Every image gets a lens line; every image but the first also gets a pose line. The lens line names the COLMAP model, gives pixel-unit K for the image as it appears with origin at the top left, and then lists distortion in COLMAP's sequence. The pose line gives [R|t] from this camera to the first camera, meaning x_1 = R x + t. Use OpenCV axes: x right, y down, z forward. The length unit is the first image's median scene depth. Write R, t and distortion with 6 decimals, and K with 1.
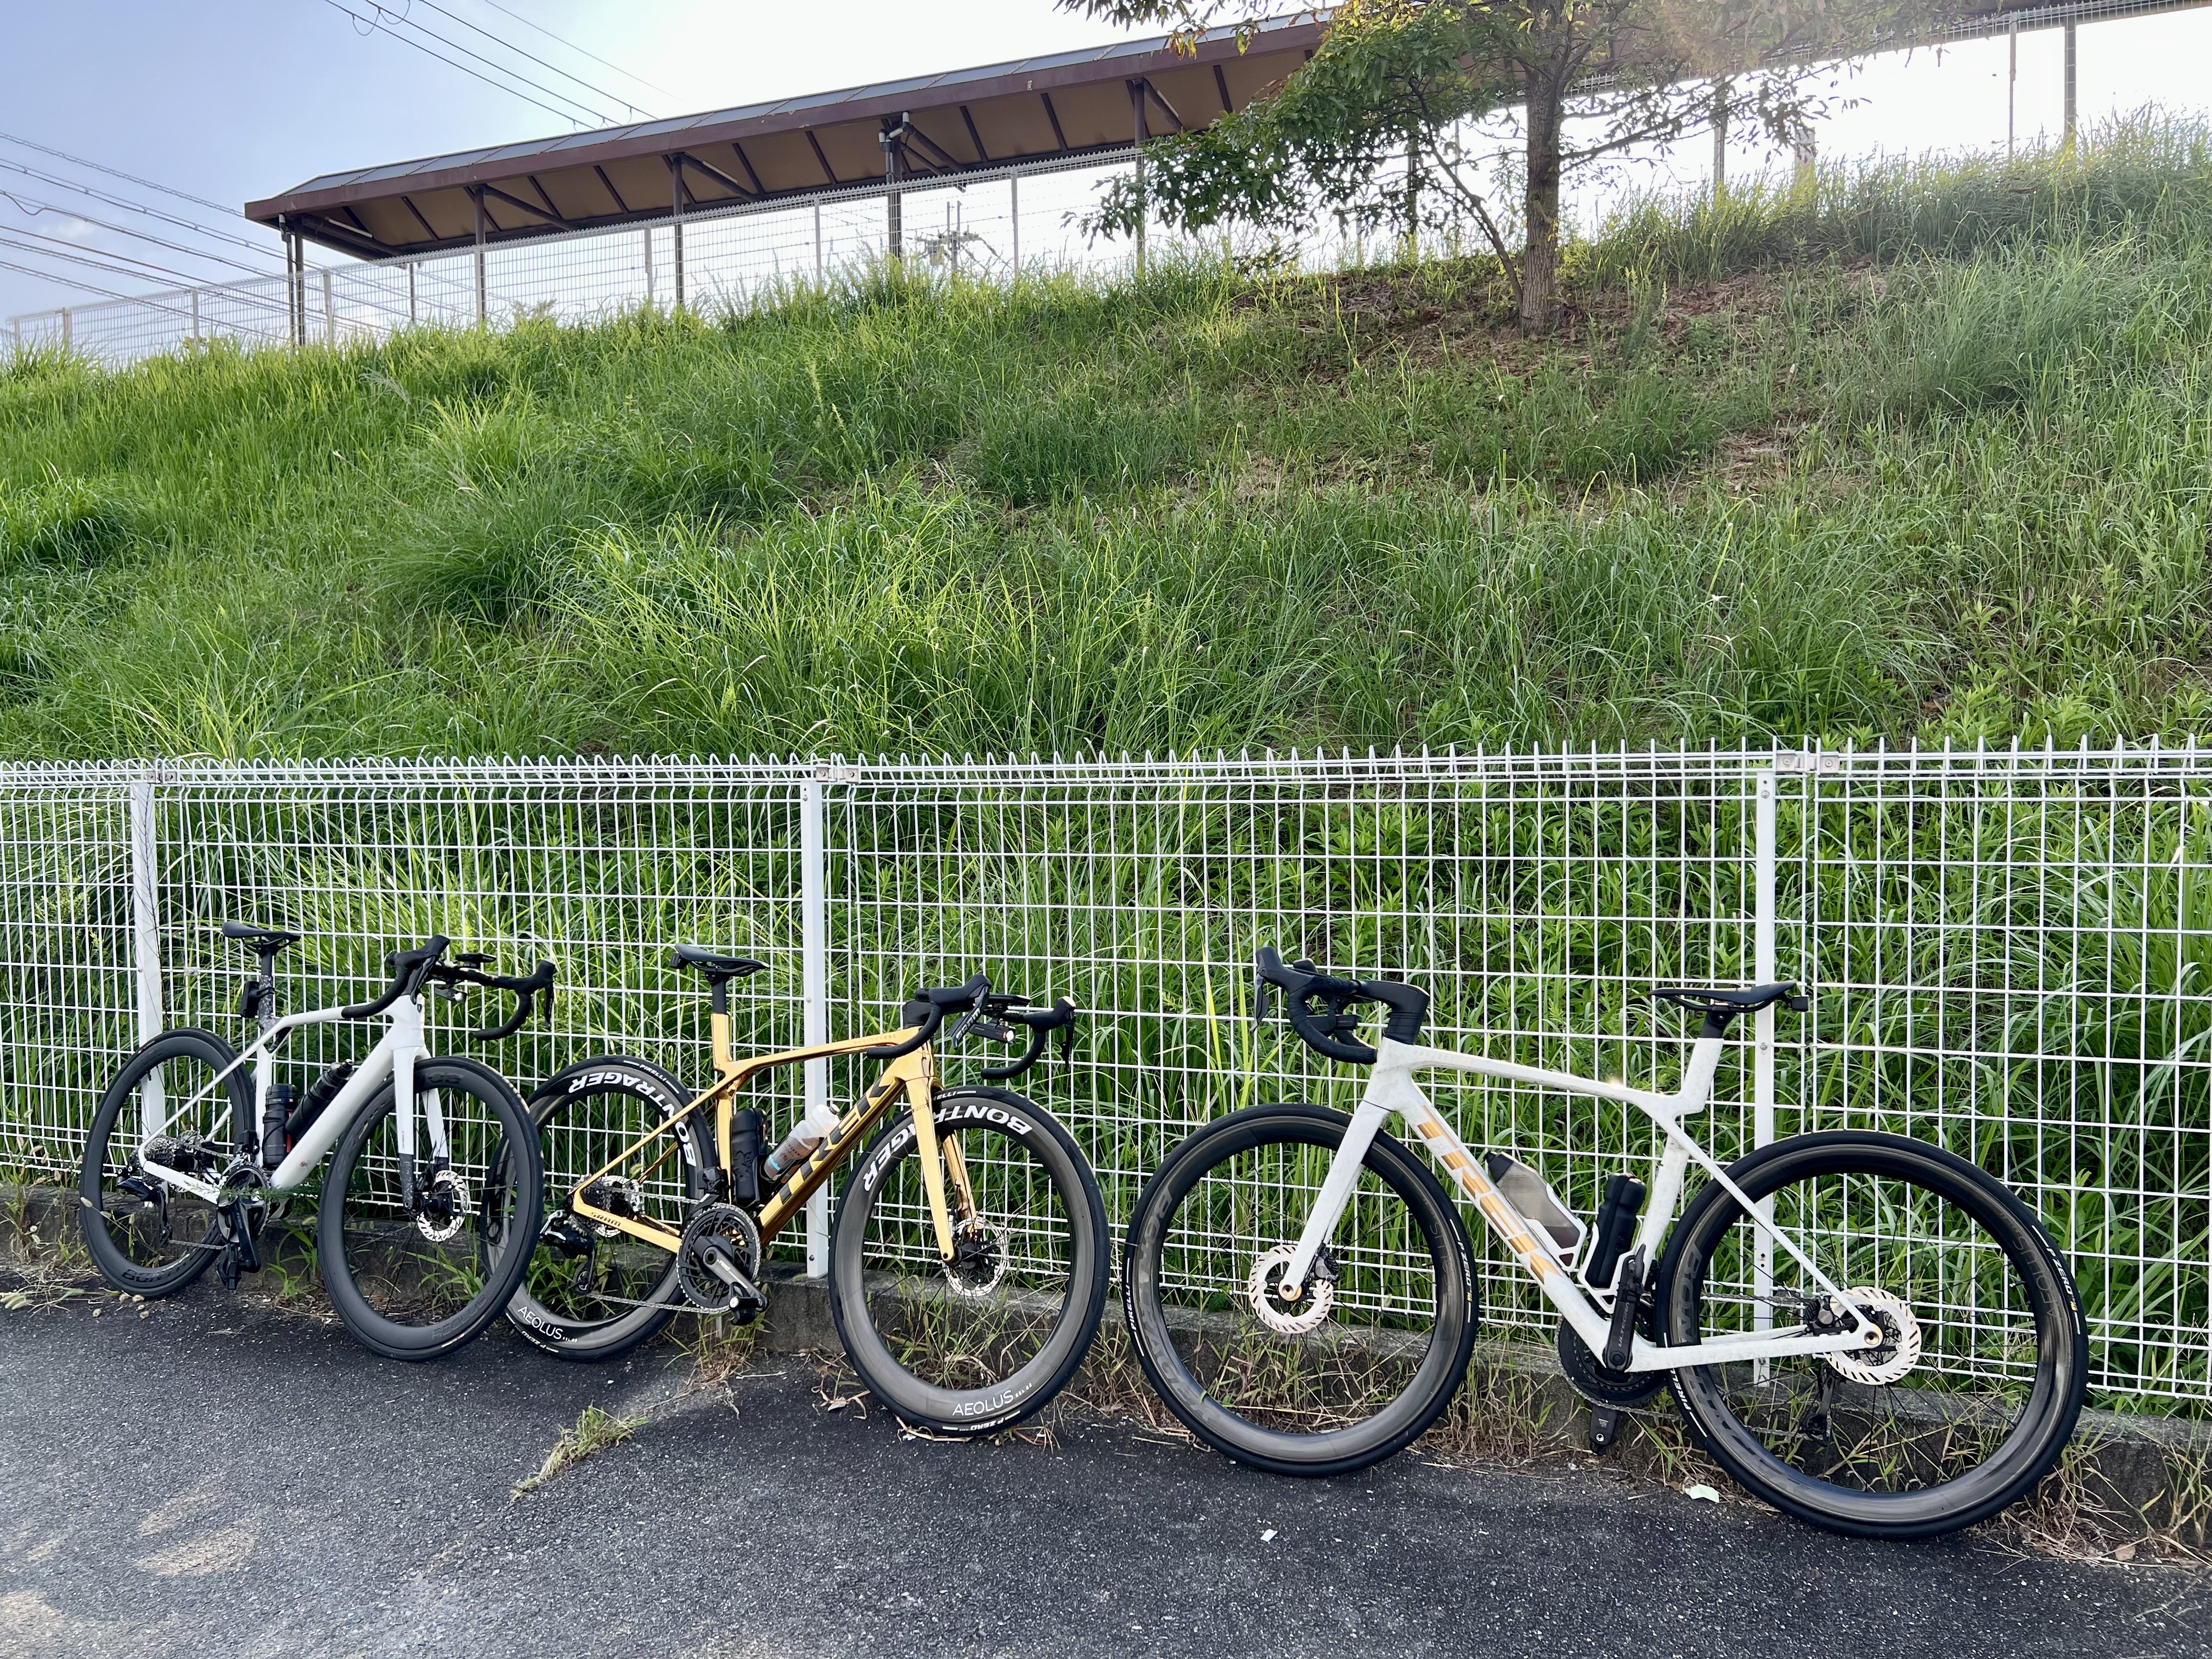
lens RADIAL K [[1627.8, 0, 1119.4], [0, 1627.8, 837.9], [0, 0, 1]] dist [0.045703, -0.053653]
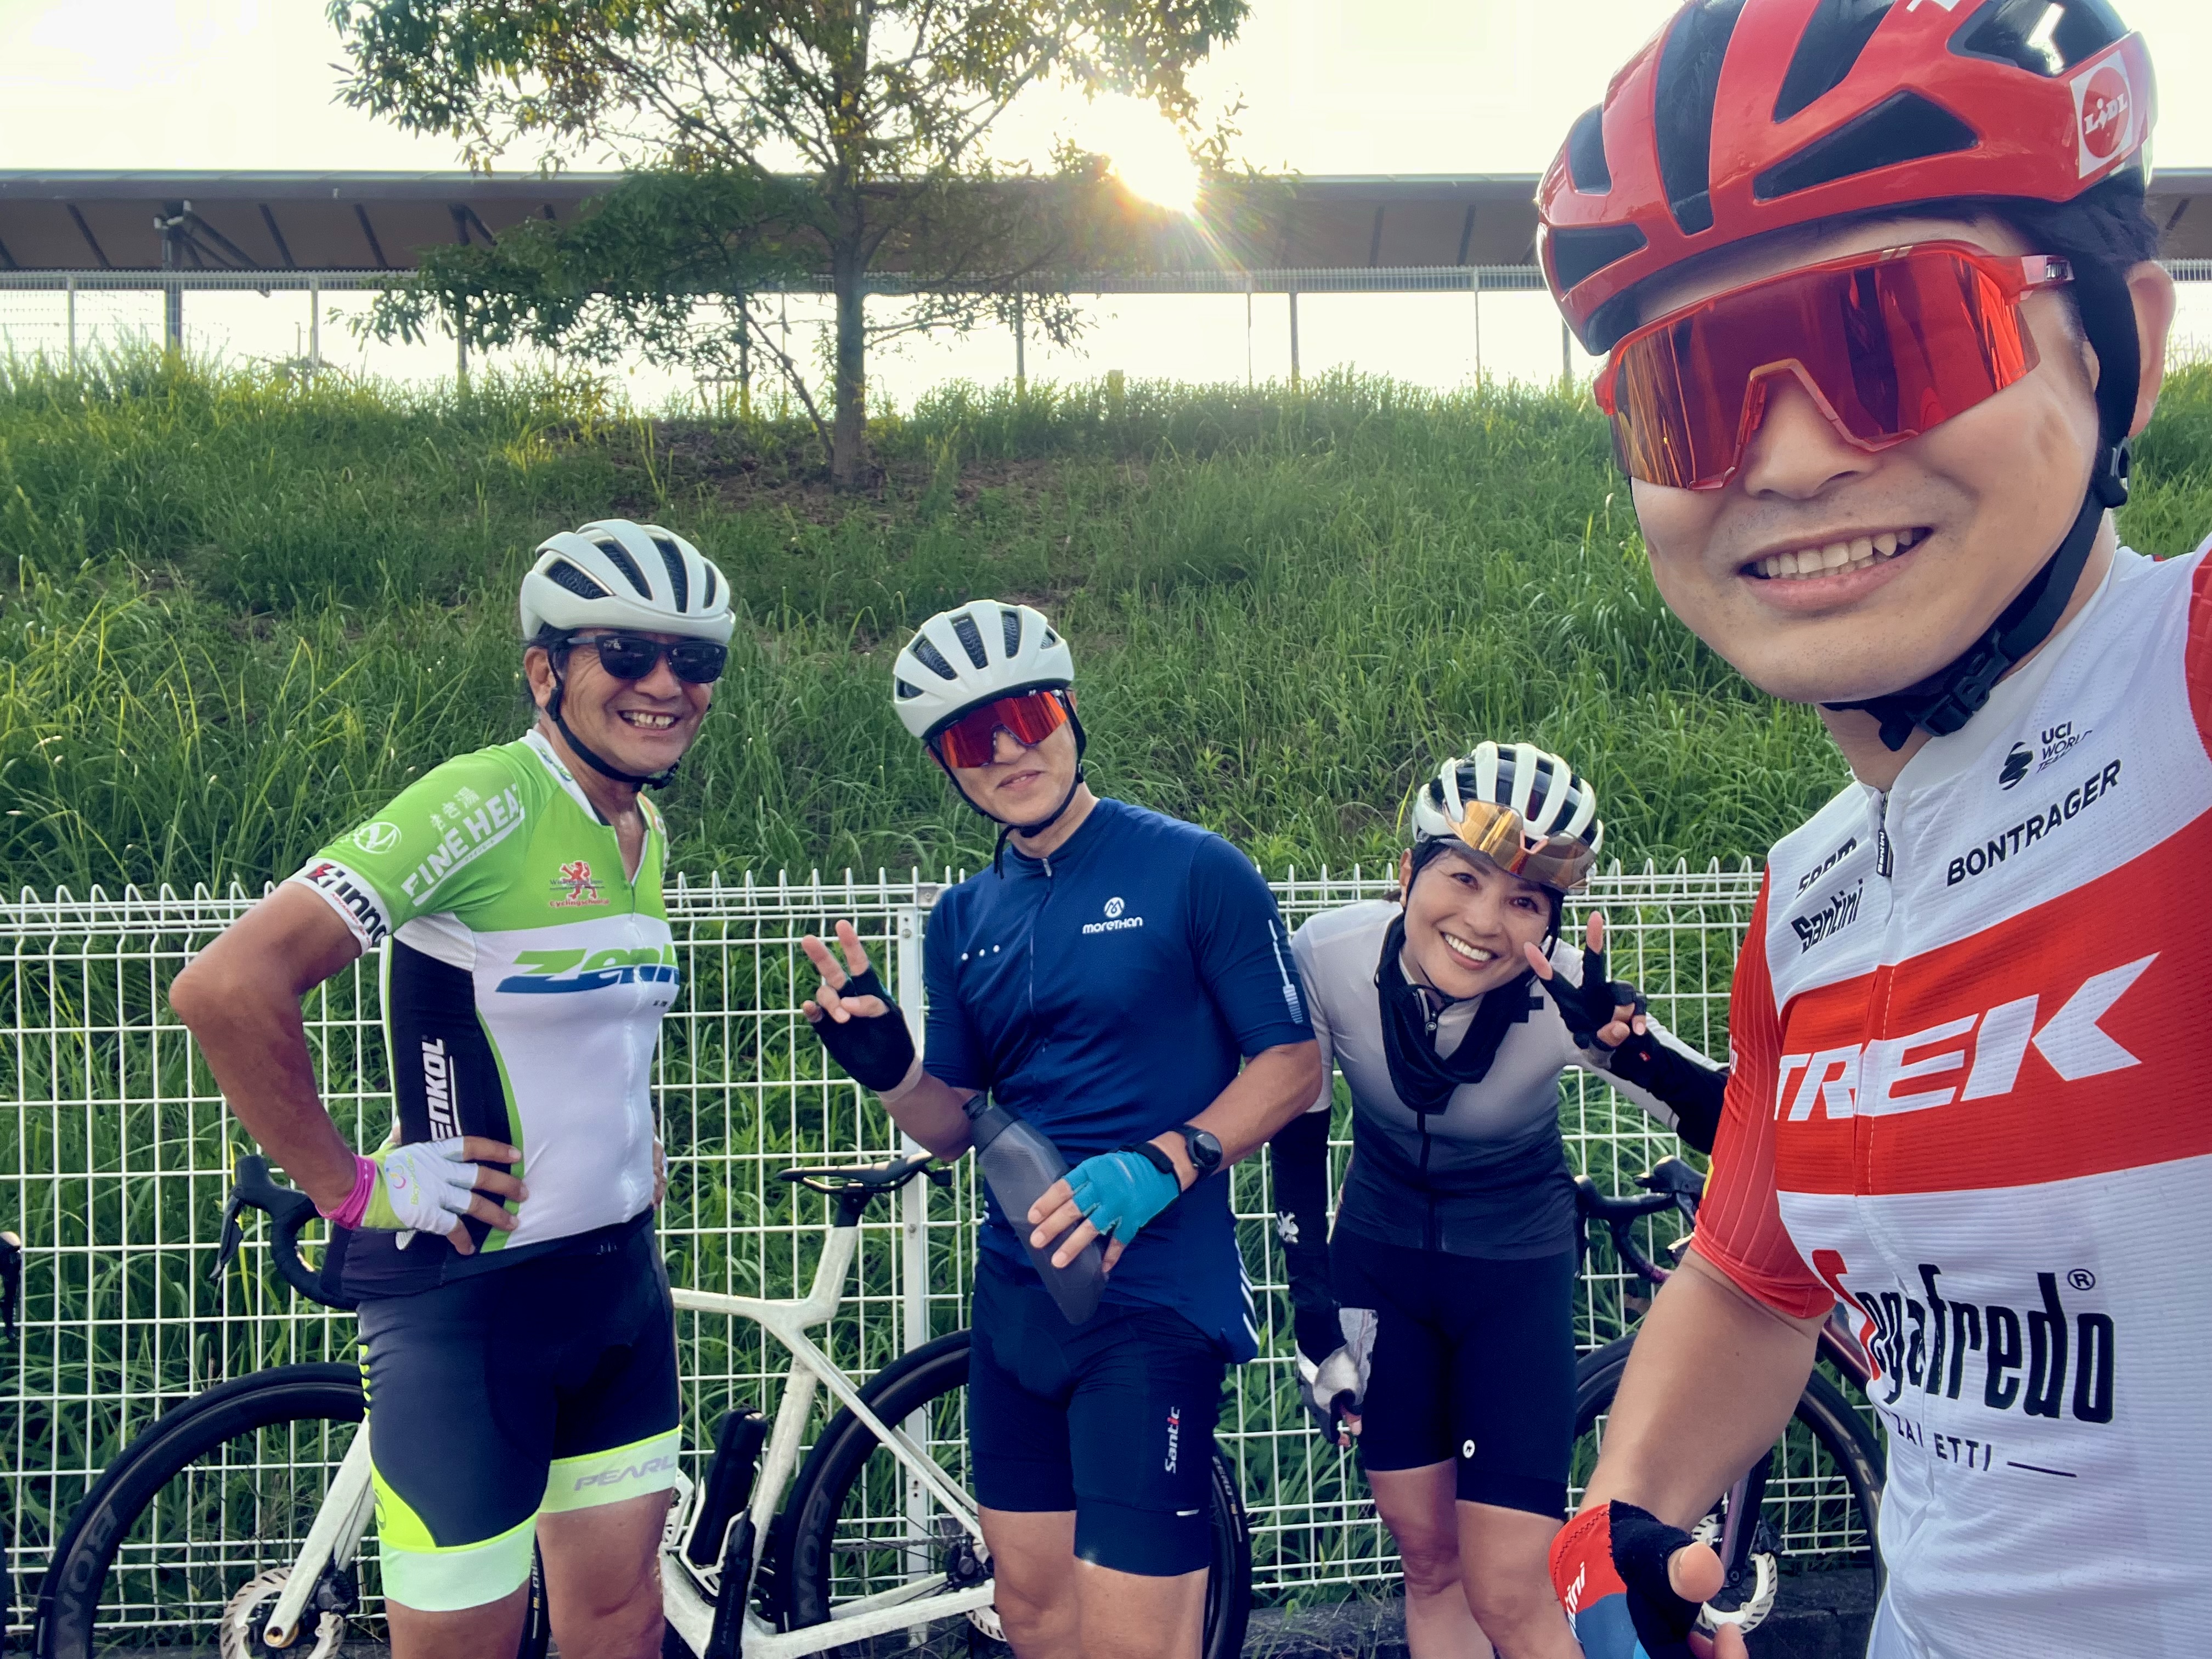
lens RADIAL K [[1507.0, 0, 1106.0], [0, 1507.0, 829.5], [0, 0, 1]] dist [0.046816, -0.022458]
pose [[0.930527, 0.011529, 0.366041, 0.144237], [0.022608, 0.995790, -0.088837, -0.005643], [-0.365524, 0.090940, 0.926349, 0.157443]]
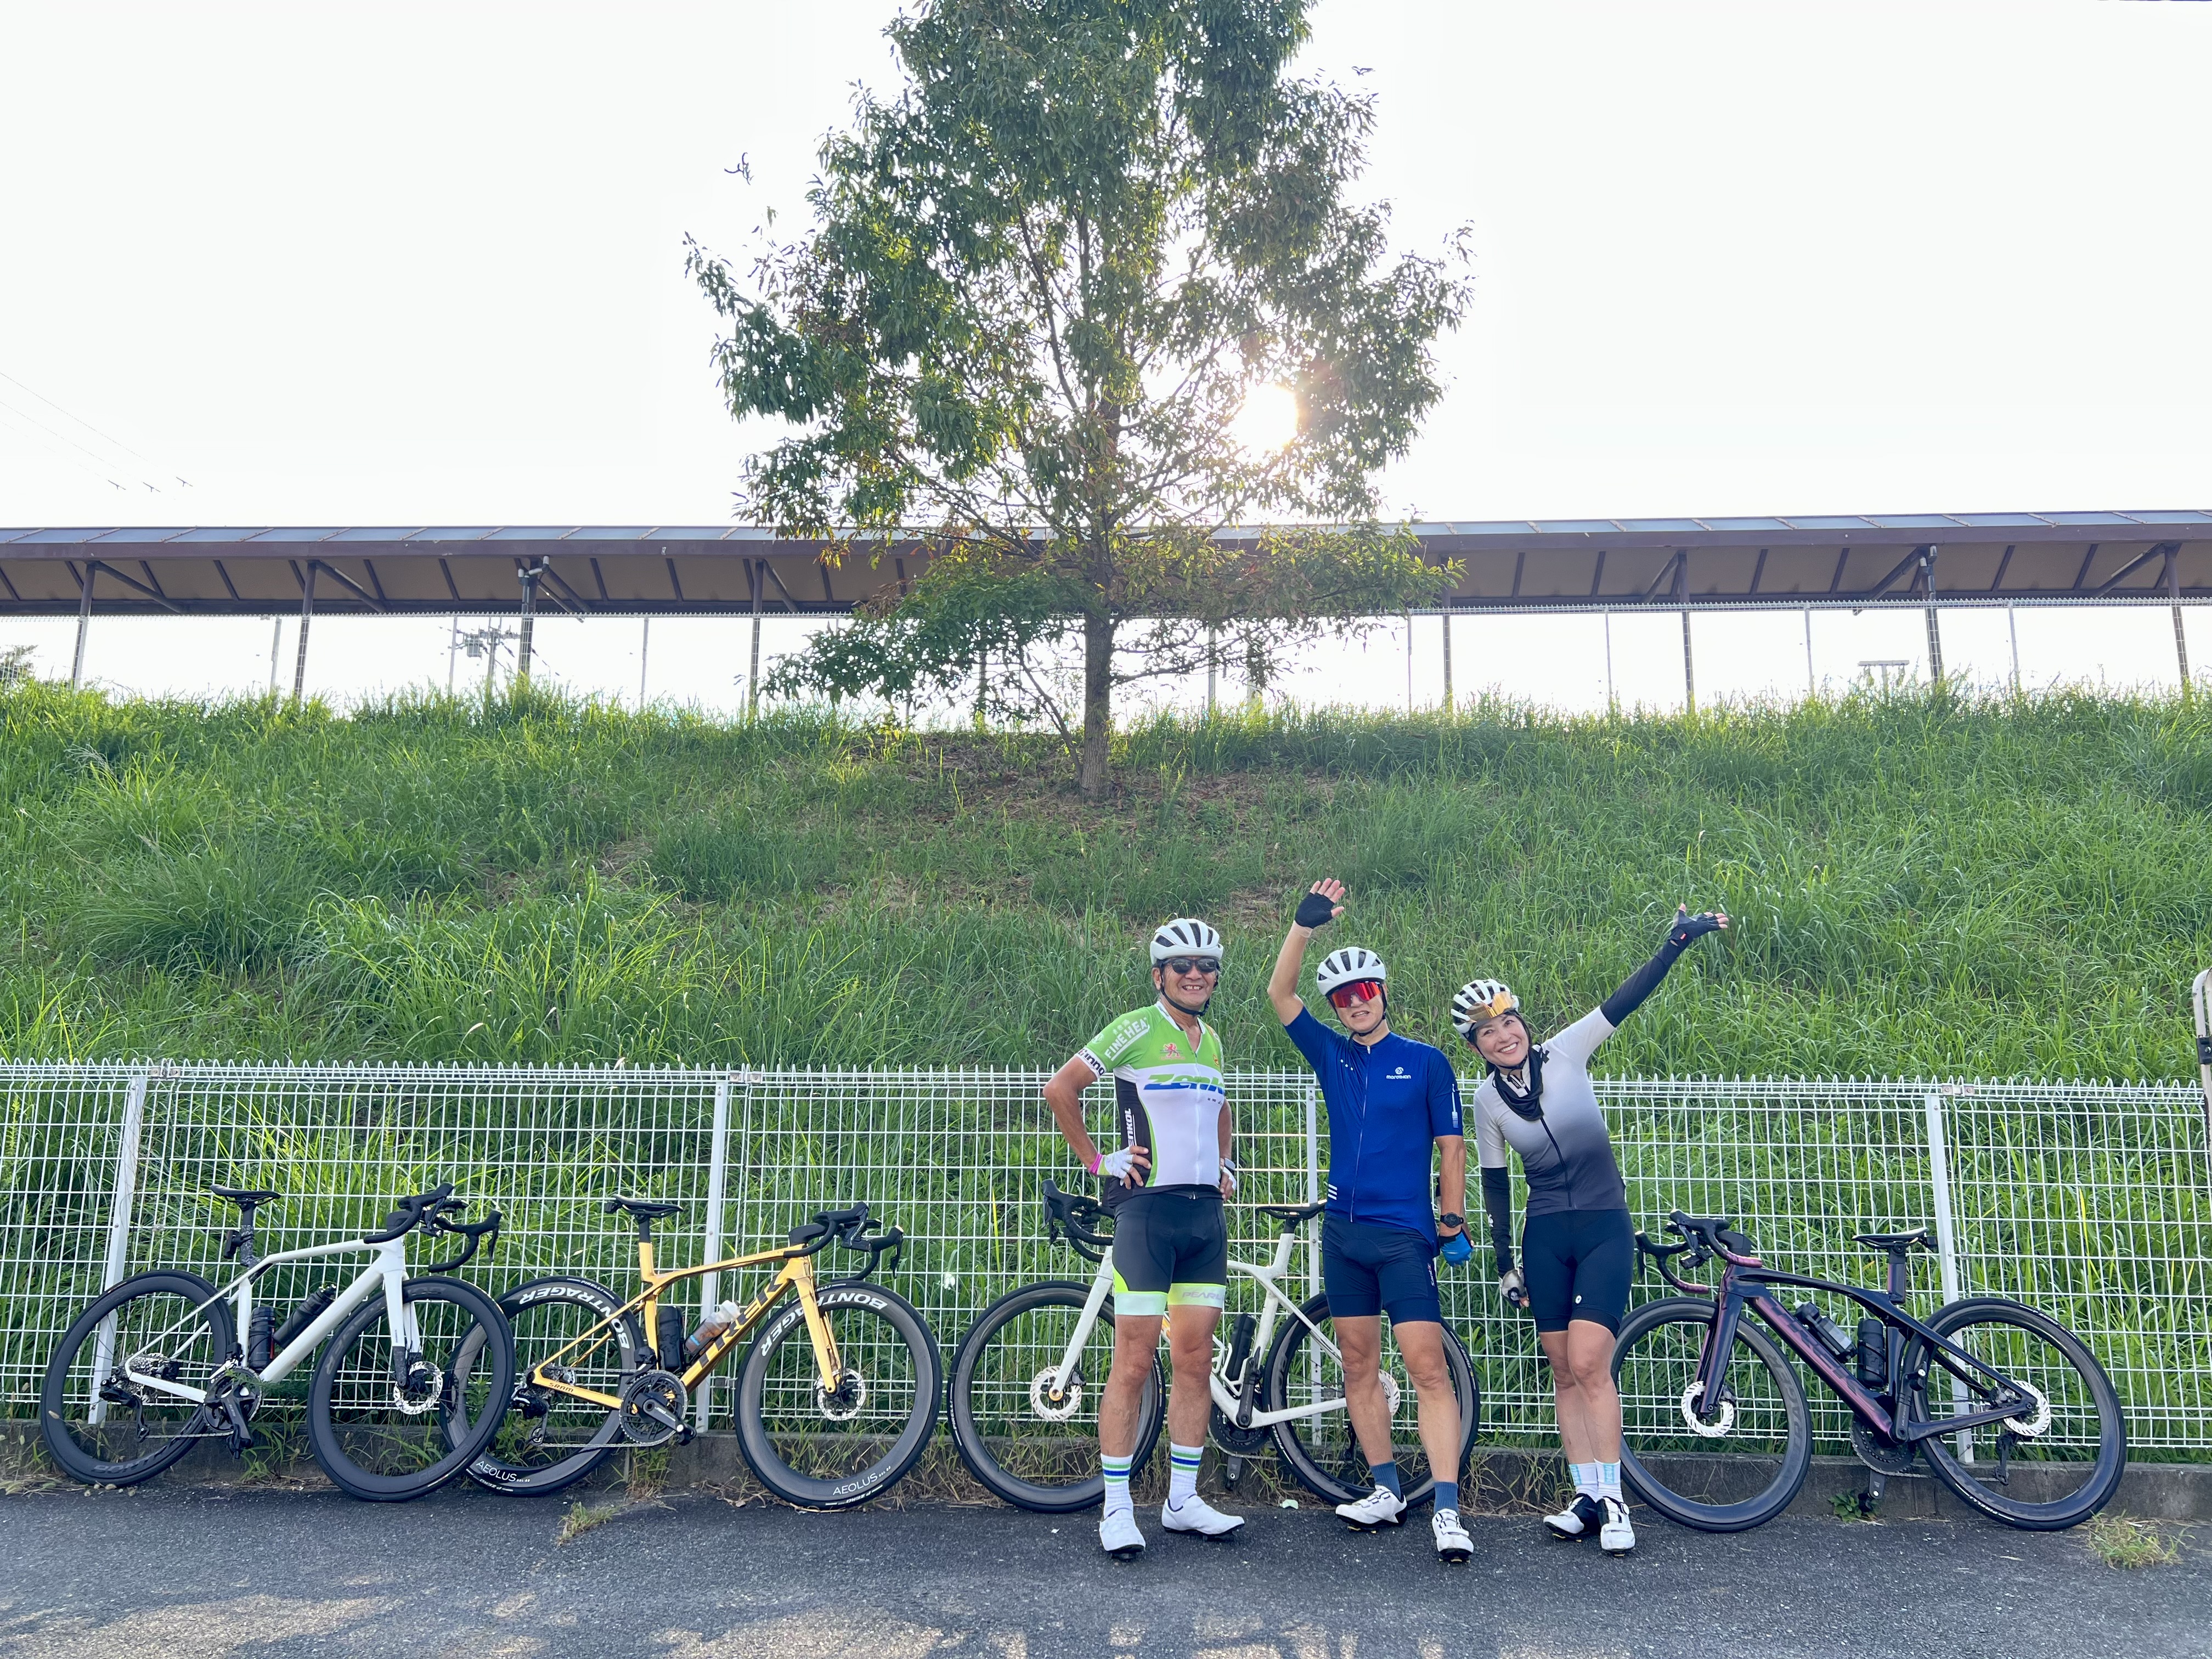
lens RADIAL K [[1627.8, 0, 1119.4], [0, 1627.8, 837.9], [0, 0, 1]] dist [0.045703, -0.053653]
pose [[0.950799, 0.082103, 0.298731, -0.280161], [-0.006544, 0.969353, -0.245586, 0.102777], [-0.309739, 0.231548, 0.922197, -0.505440]]
